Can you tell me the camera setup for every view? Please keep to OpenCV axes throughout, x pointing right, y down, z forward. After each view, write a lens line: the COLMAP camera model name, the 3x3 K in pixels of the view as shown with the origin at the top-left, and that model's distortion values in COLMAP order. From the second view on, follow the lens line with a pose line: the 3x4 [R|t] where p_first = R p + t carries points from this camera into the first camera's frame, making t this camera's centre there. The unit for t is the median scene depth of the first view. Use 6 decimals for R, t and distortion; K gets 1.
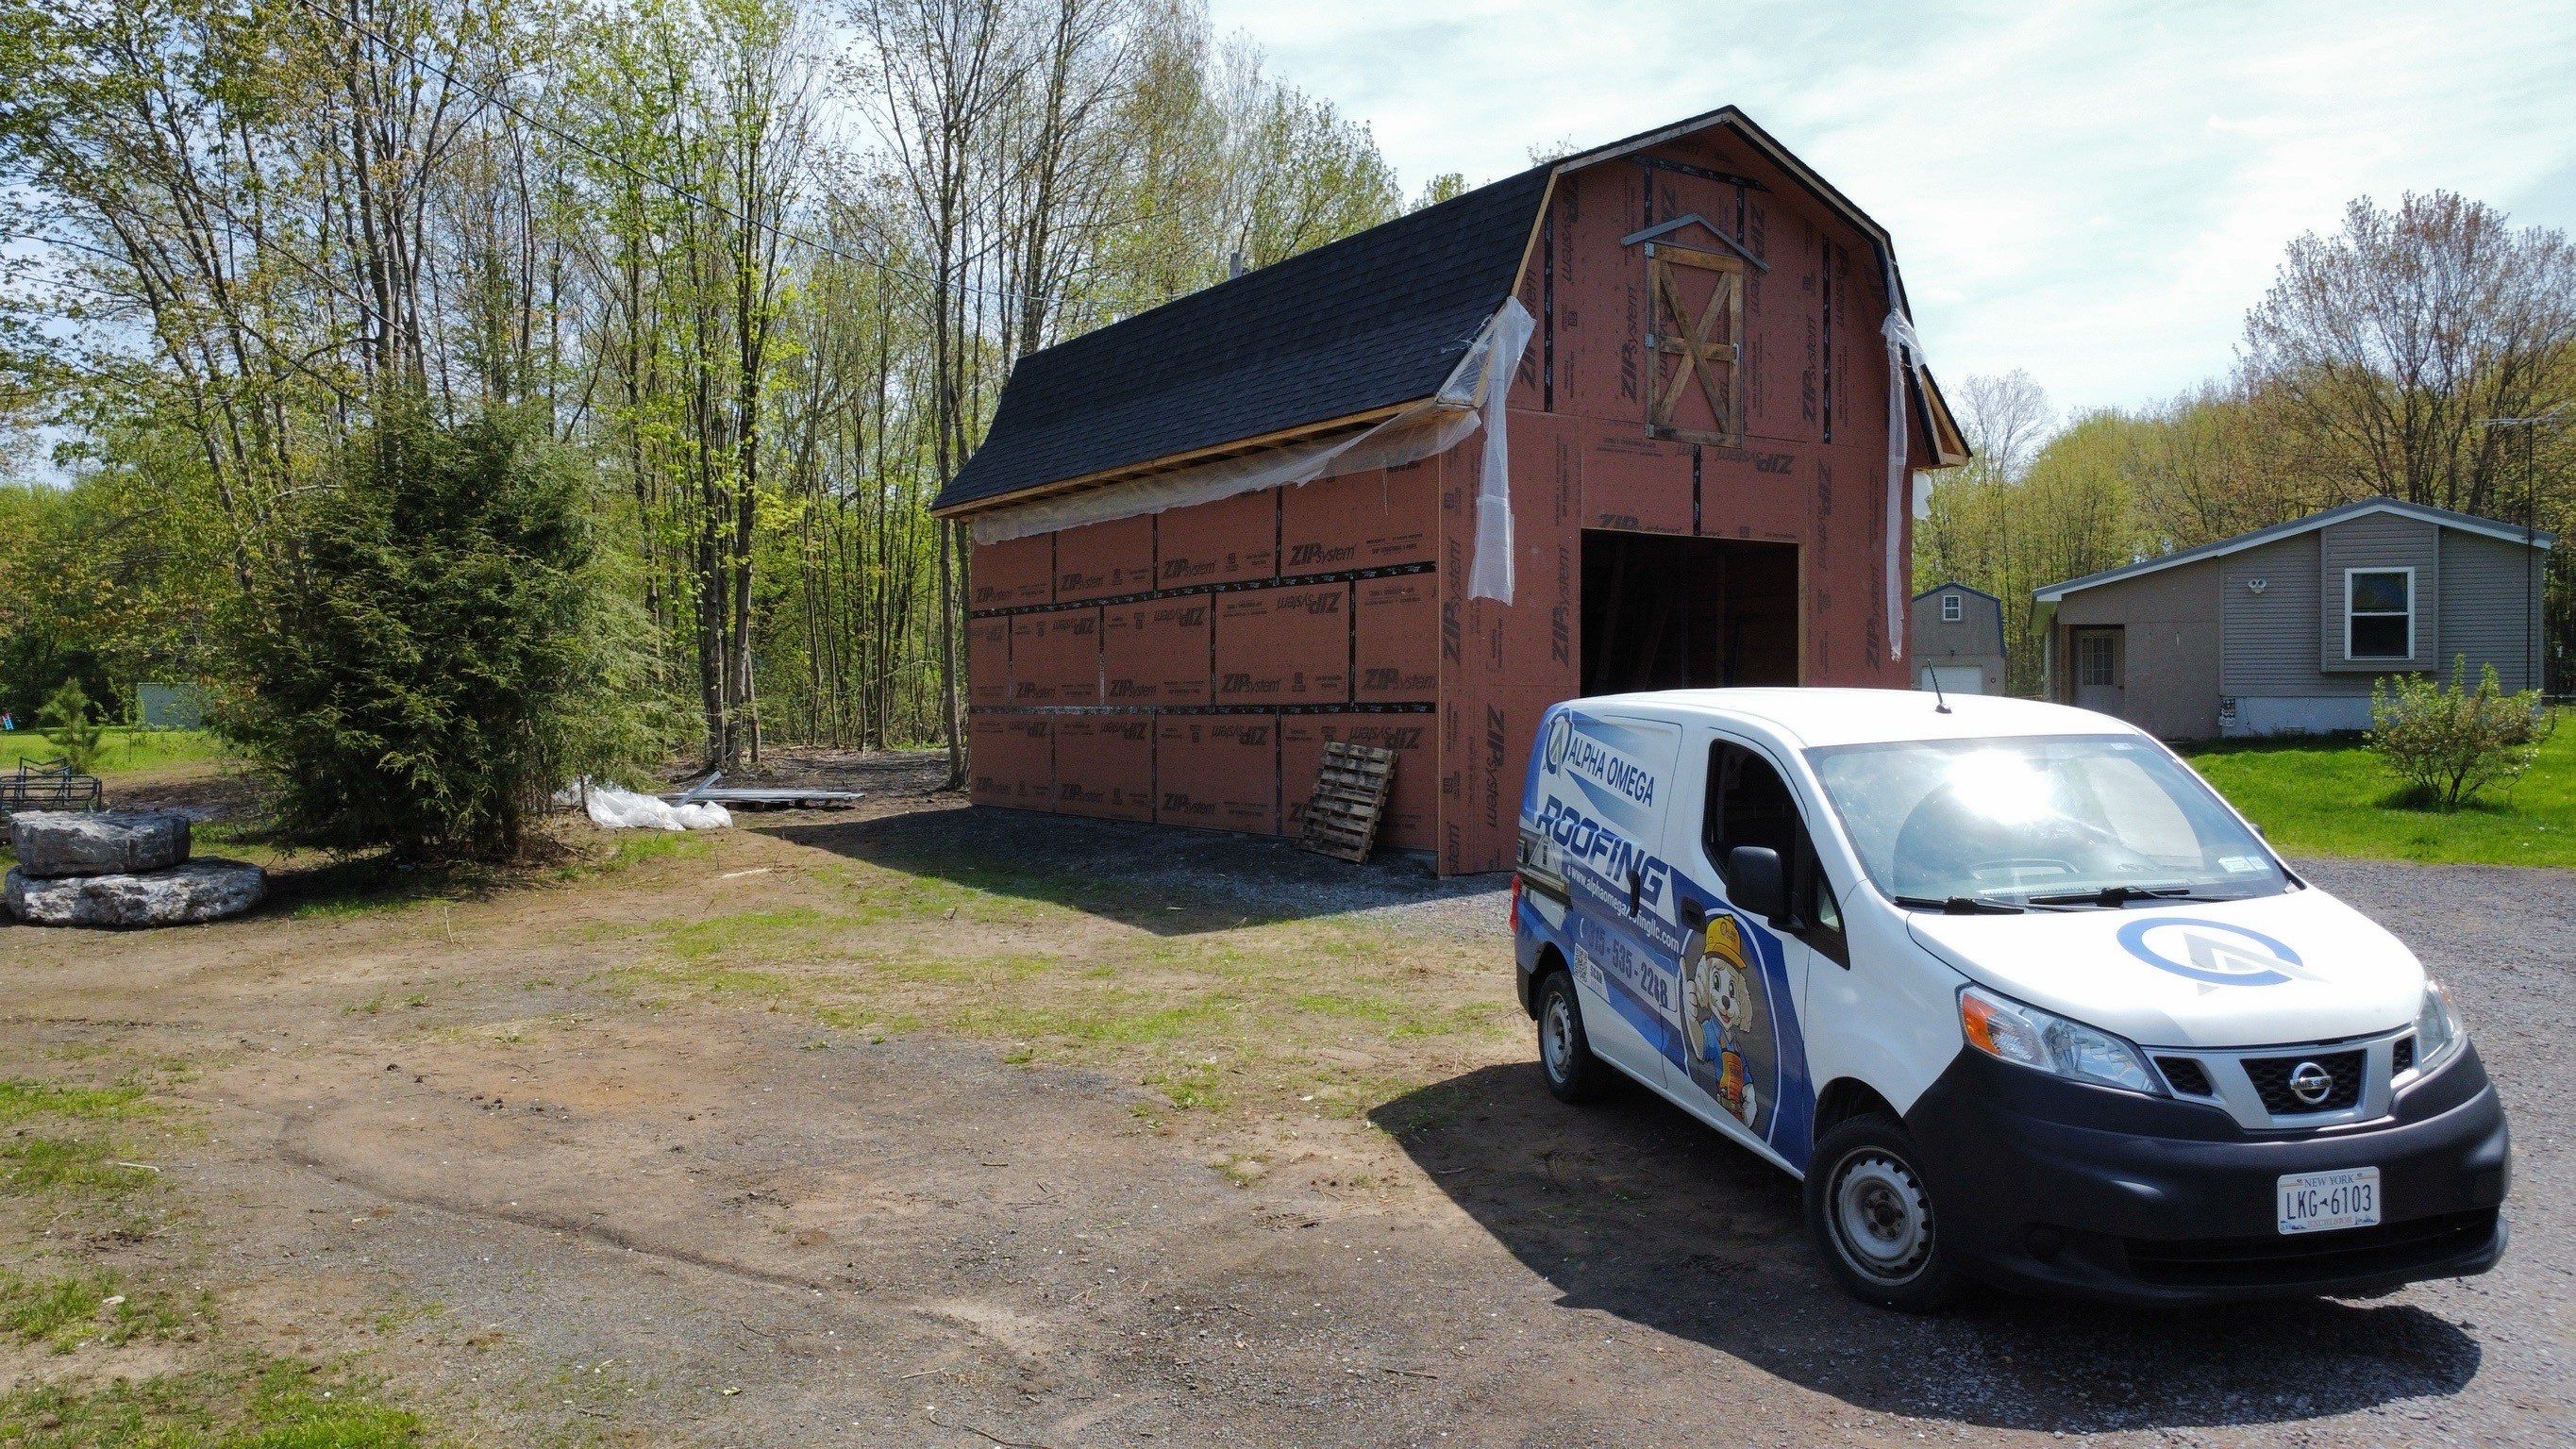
lens RADIAL K [[1864.2, 0, 1276.7], [0, 1864.2, 719.4], [0, 0, 1]] dist [-0.022988, -0.018046]
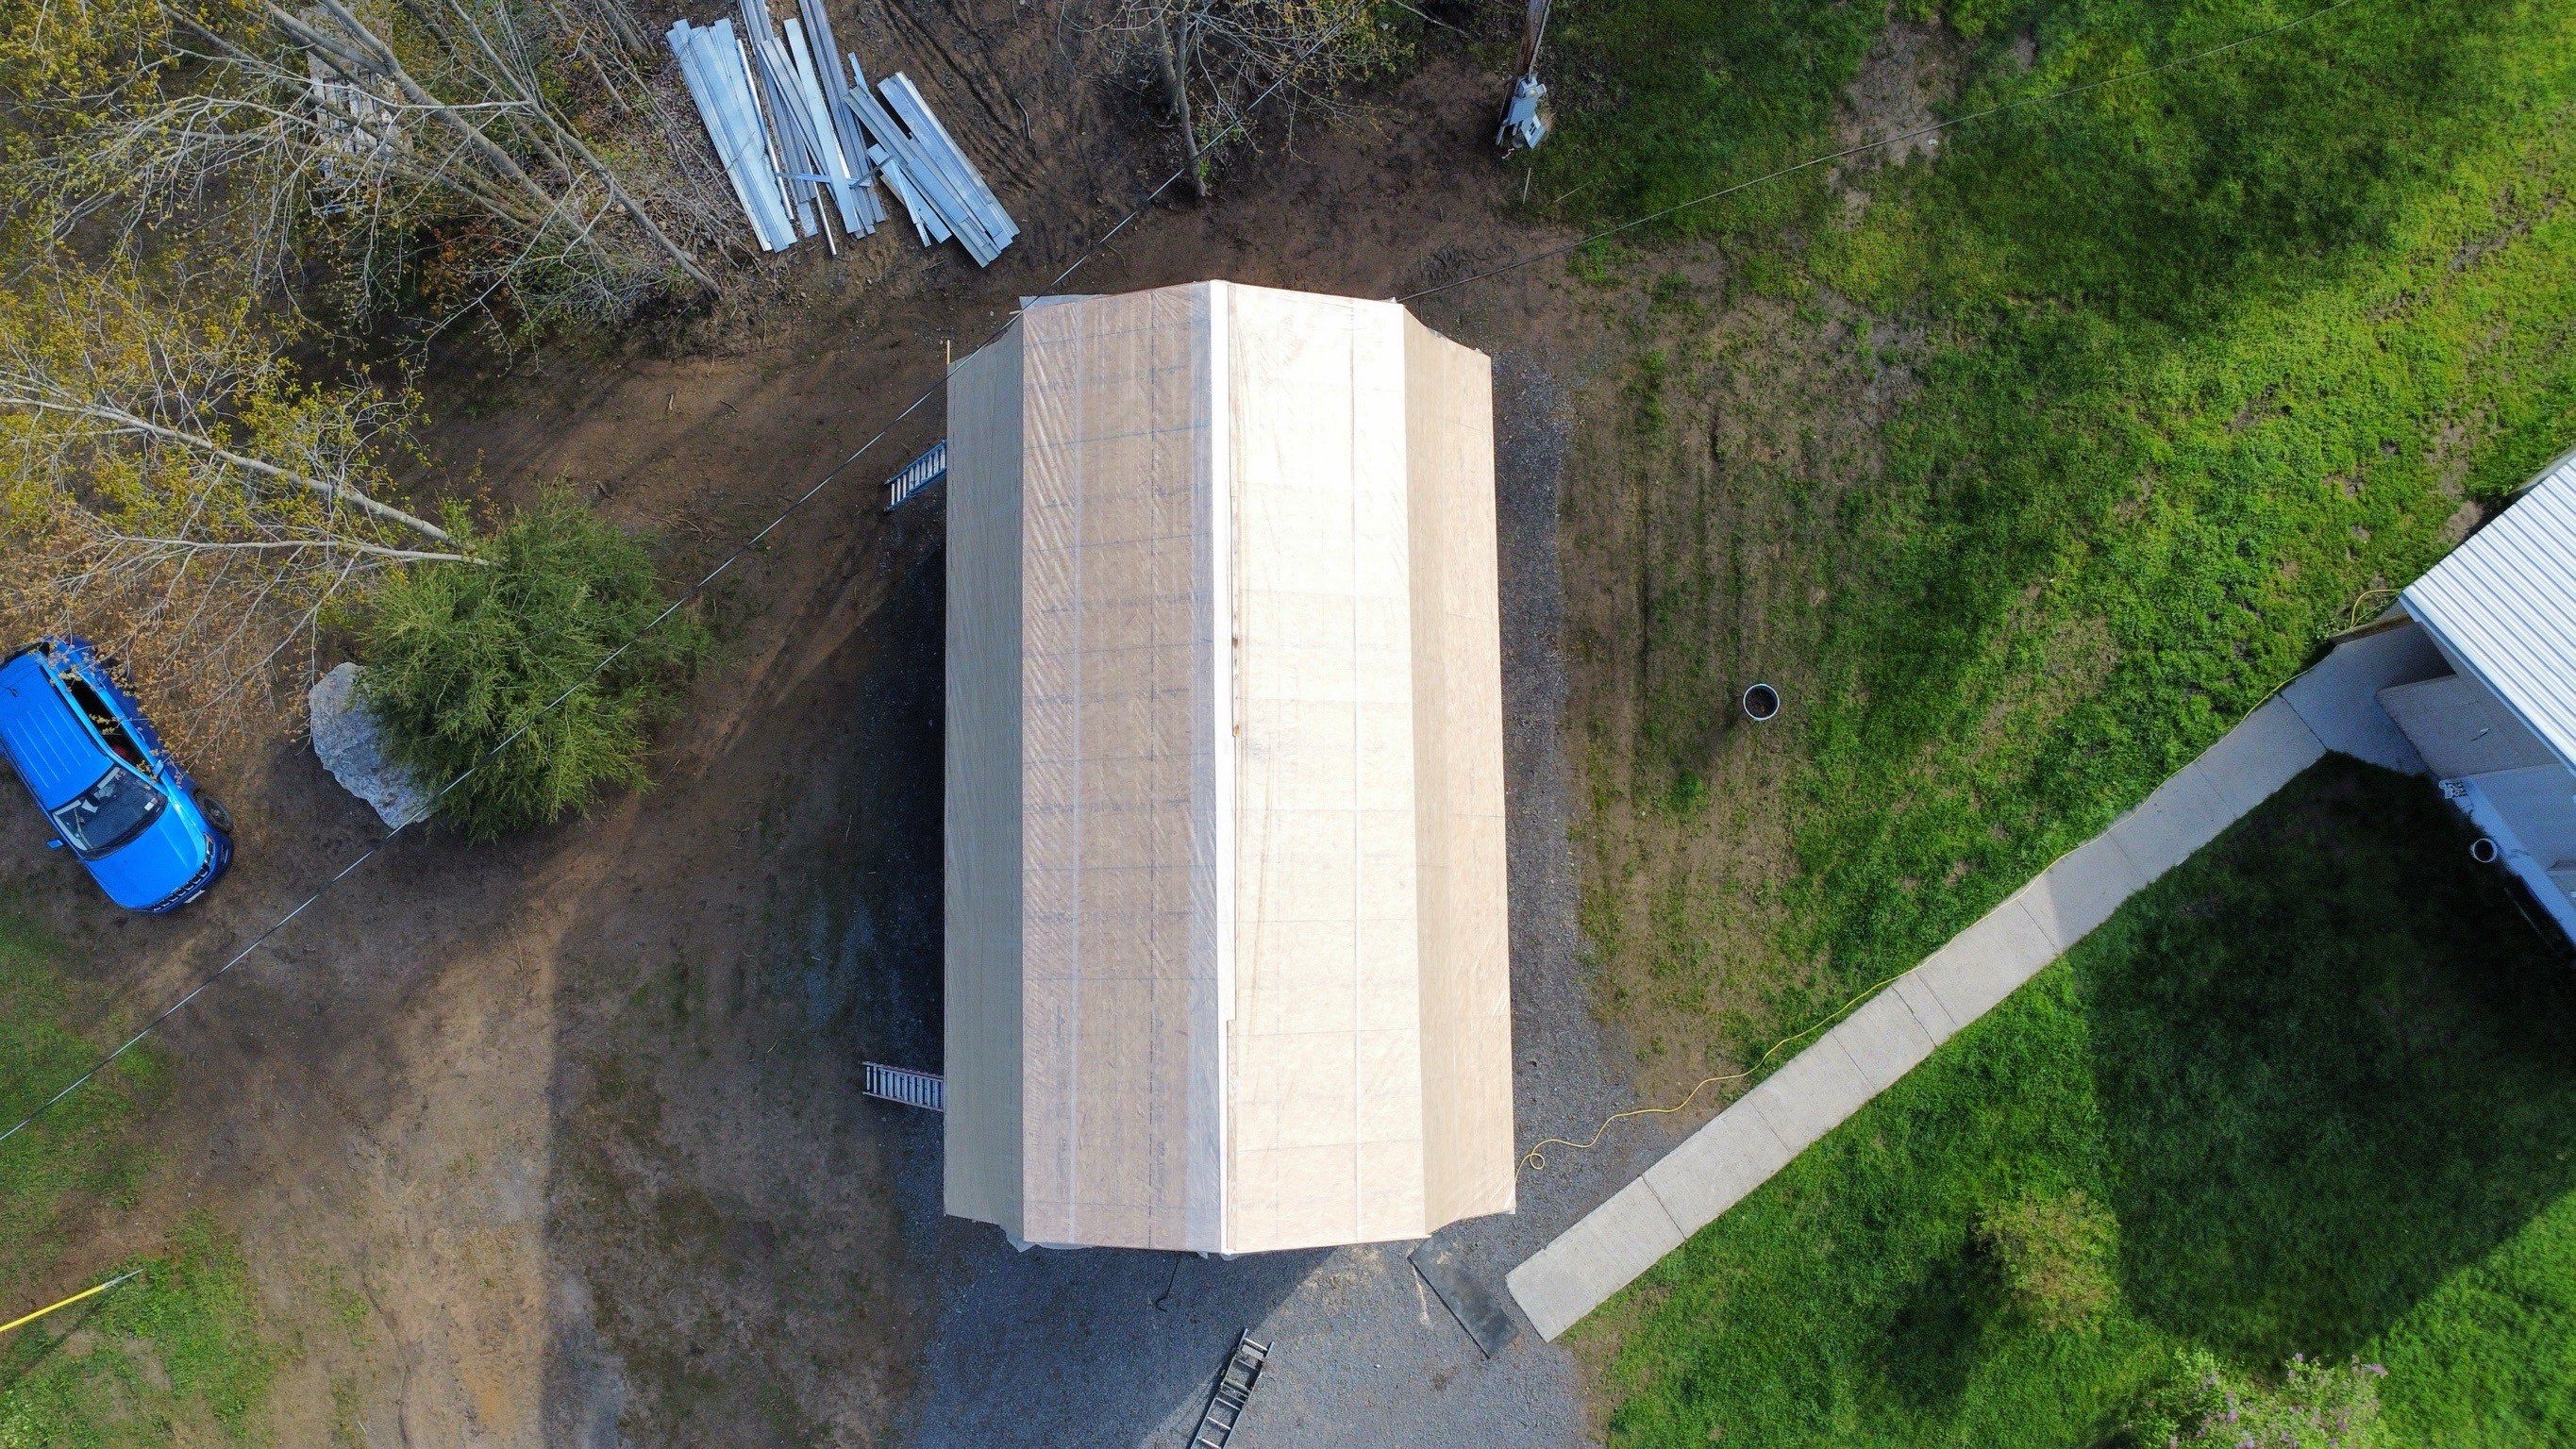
lens RADIAL K [[1864.2, 0, 1282.1], [0, 1864.2, 707.9], [0, 0, 1]] dist [-0.022988, -0.018046]
pose [[0.845575, 0.530195, -0.062419, 0.167978], [0.000506, 0.116124, 0.993235, -1.491112], [0.533856, -0.839886, 0.097923, 1.180009]]
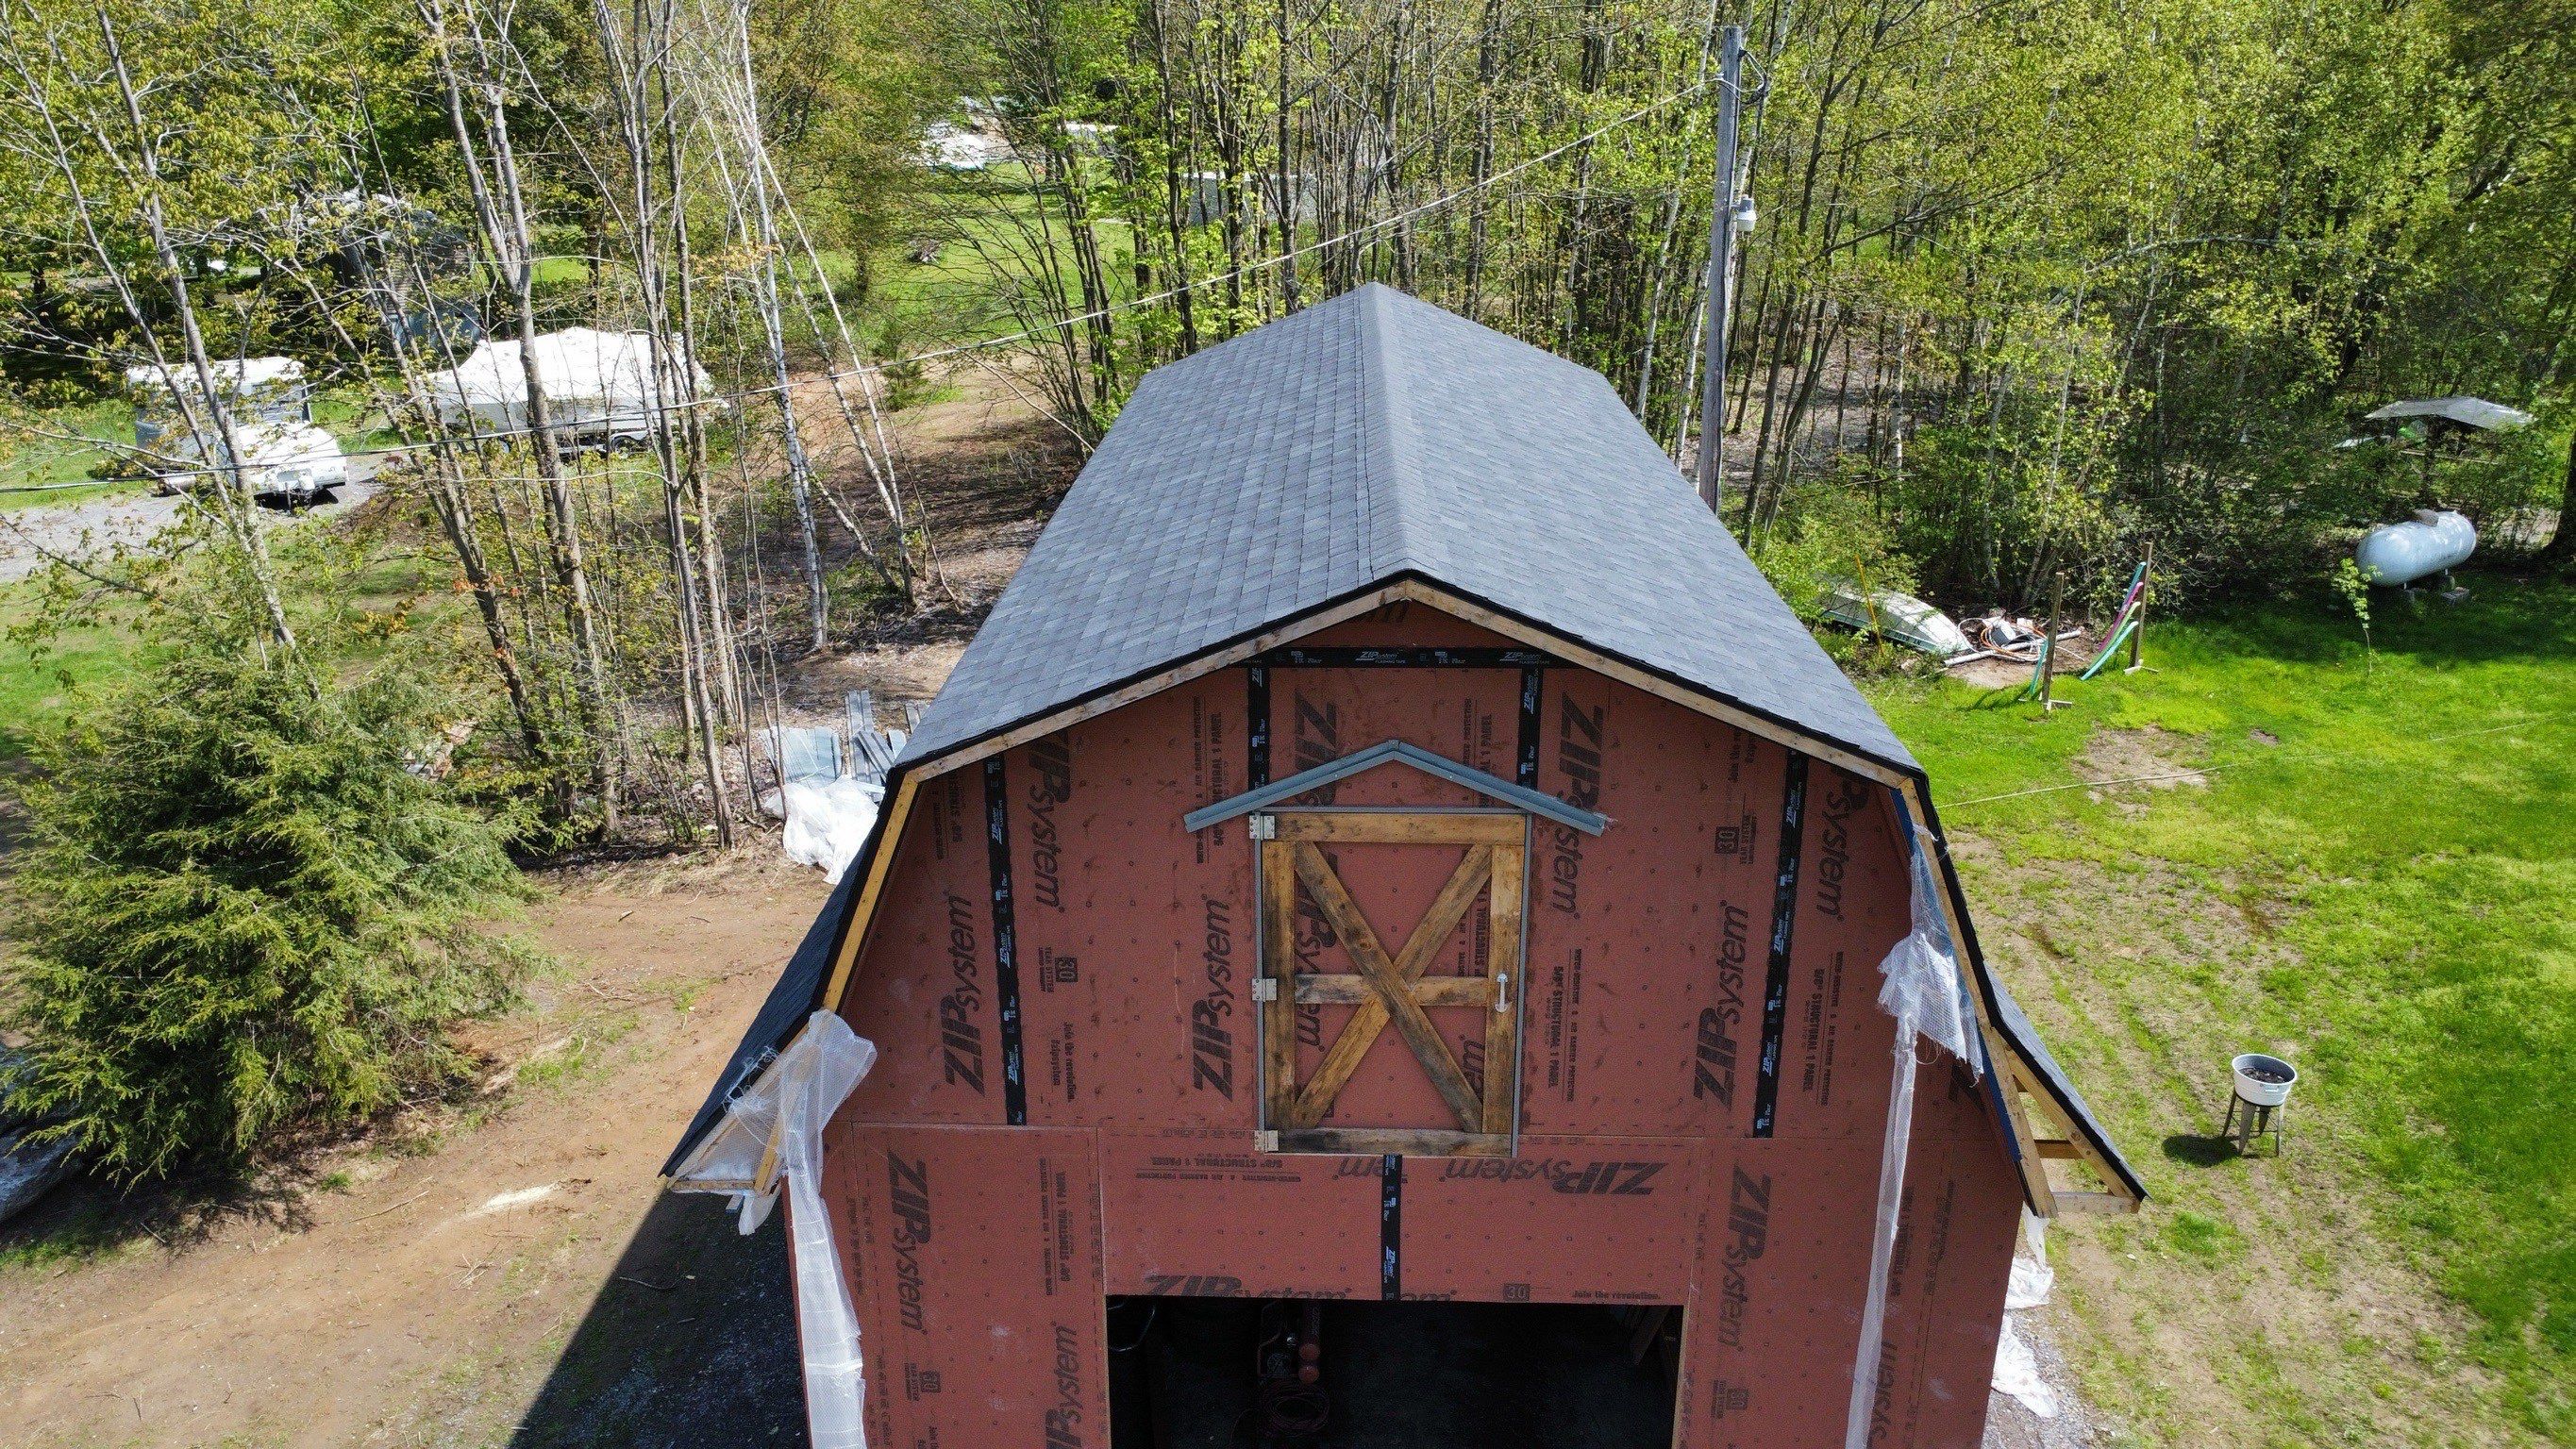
lens RADIAL K [[1864.2, 0, 1284.8], [0, 1864.2, 722.6], [0, 0, 1]] dist [-0.022988, -0.018046]
pose [[0.818750, 0.189373, -0.542021, 0.466261], [0.002479, 0.942865, 0.333165, -0.441115], [0.574145, -0.274122, 0.771501, 0.620771]]
